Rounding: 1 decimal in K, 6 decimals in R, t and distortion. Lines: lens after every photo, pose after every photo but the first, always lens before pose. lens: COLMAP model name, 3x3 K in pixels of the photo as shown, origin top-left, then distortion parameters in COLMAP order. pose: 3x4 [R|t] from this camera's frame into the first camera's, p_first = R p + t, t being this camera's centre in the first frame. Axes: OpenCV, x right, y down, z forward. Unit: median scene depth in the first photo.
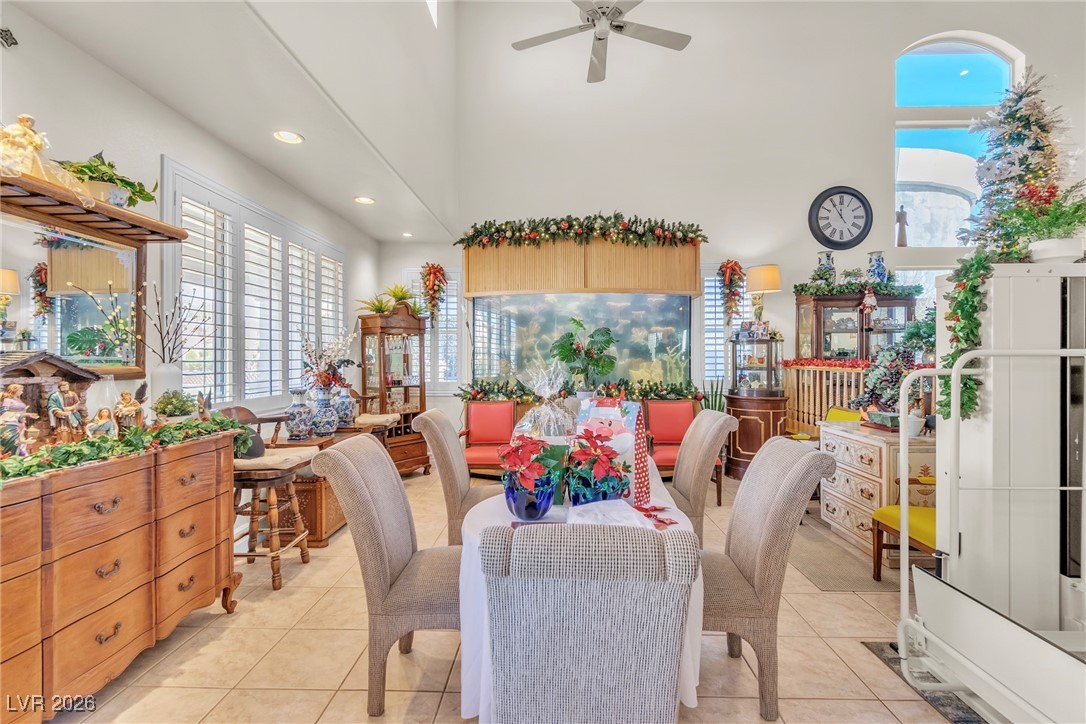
lens RADIAL K [[480.4, 0, 543.0], [0, 480.4, 362.0], [0, 0, 1]] dist [0.000750, -0.000380]
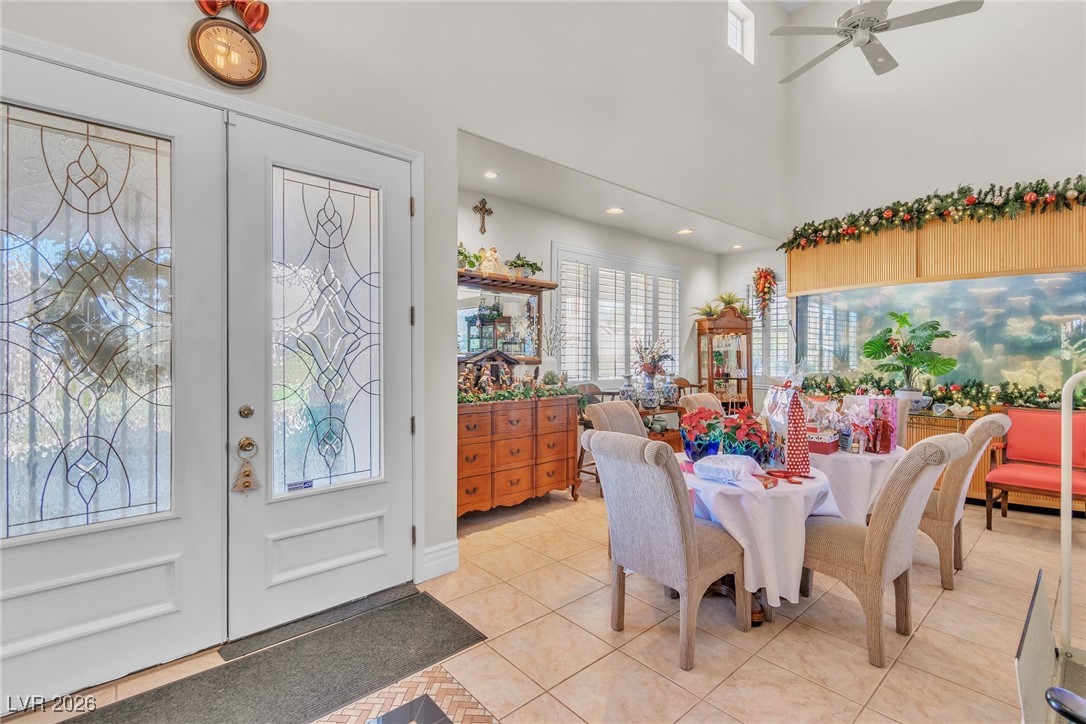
lens RADIAL K [[480.4, 0, 543.0], [0, 480.4, 362.0], [0, 0, 1]] dist [0.000750, -0.000380]
pose [[0.680373, 0.016698, -0.732675, 0.280069], [-0.010833, 0.999860, 0.012728, 0.001160], [0.732786, -0.000722, 0.680459, -0.137543]]
